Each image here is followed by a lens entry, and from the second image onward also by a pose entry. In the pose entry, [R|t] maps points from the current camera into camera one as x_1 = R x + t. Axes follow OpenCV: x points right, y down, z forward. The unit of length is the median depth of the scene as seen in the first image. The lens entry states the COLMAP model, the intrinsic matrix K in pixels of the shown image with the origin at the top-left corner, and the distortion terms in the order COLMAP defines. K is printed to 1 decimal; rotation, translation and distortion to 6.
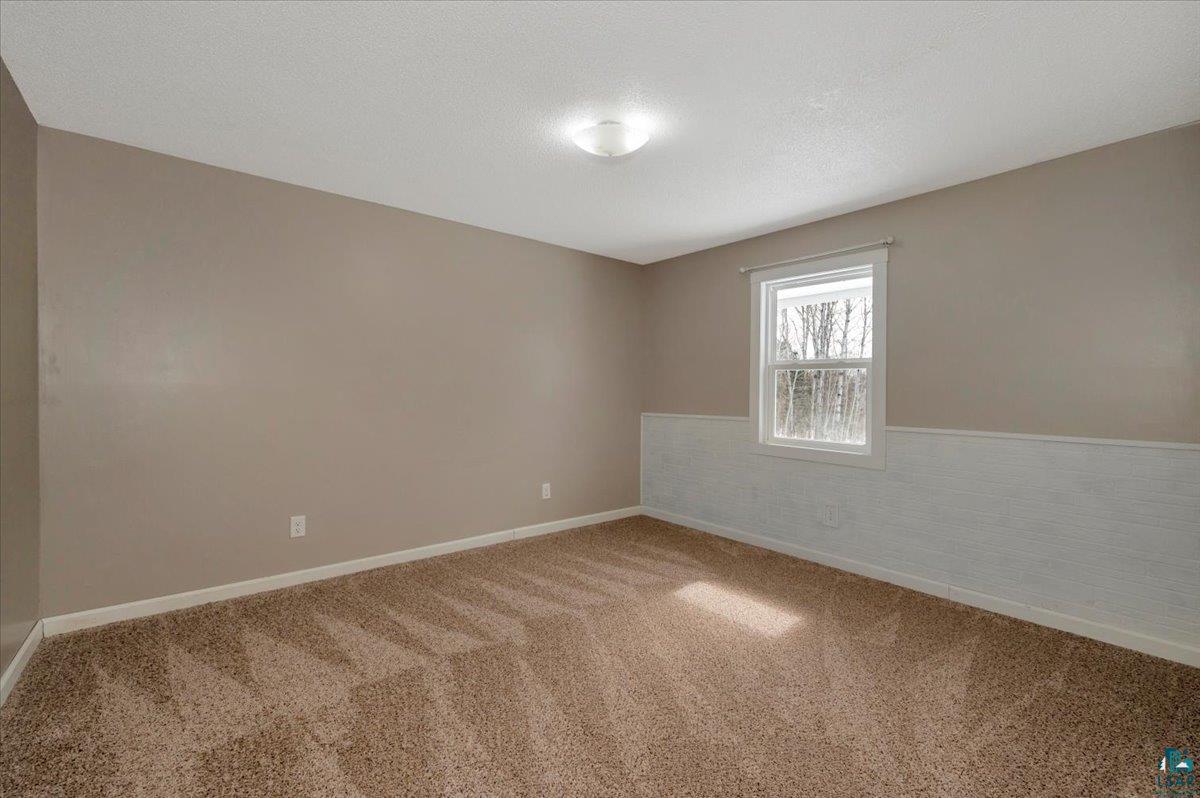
lens RADIAL K [[529.0, 0, 605.2], [0, 529.0, 381.0], [0, 0, 1]] dist [-0.000805, -0.000241]
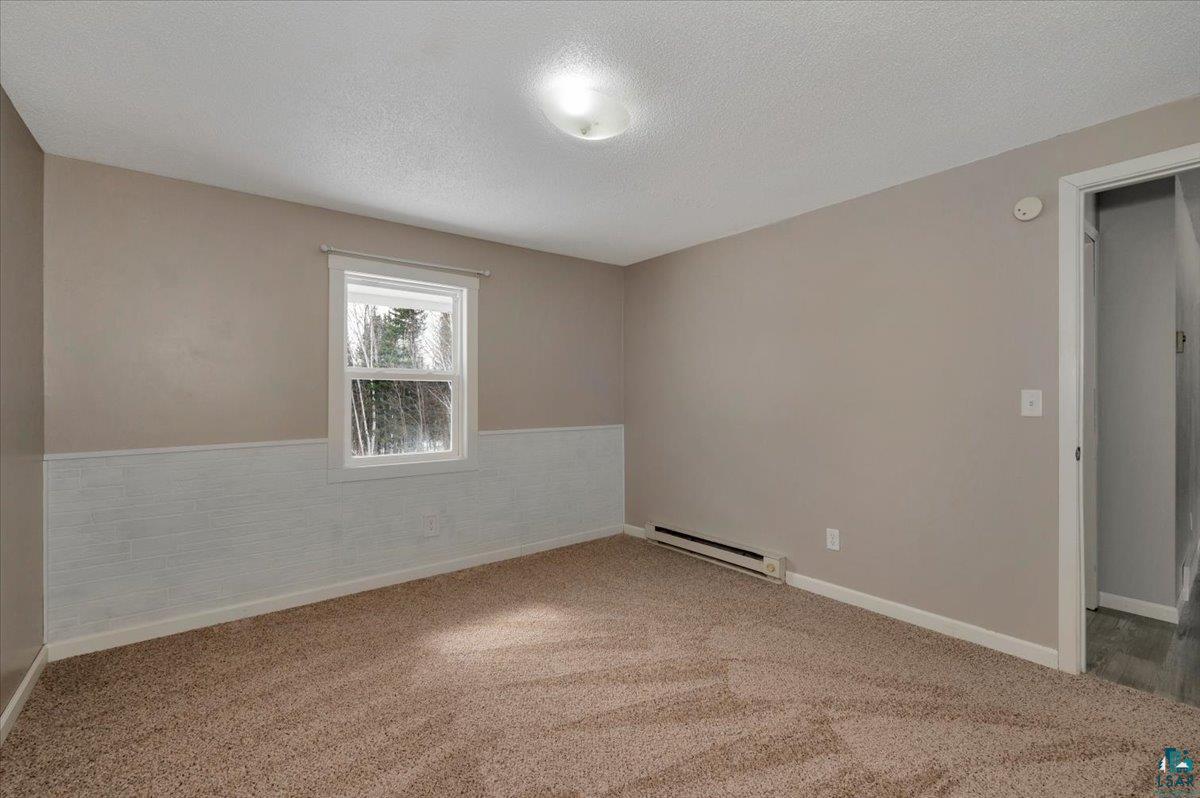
lens RADIAL K [[503.9, 0, 600.0], [0, 503.9, 399.0], [0, 0, 1]] dist [-0.000525, -0.000057]
pose [[0.018649, -0.006737, 0.999803, -0.555559], [-0.000828, 0.999977, 0.006754, 0.006124], [-0.999826, -0.000954, 0.018643, 0.694091]]
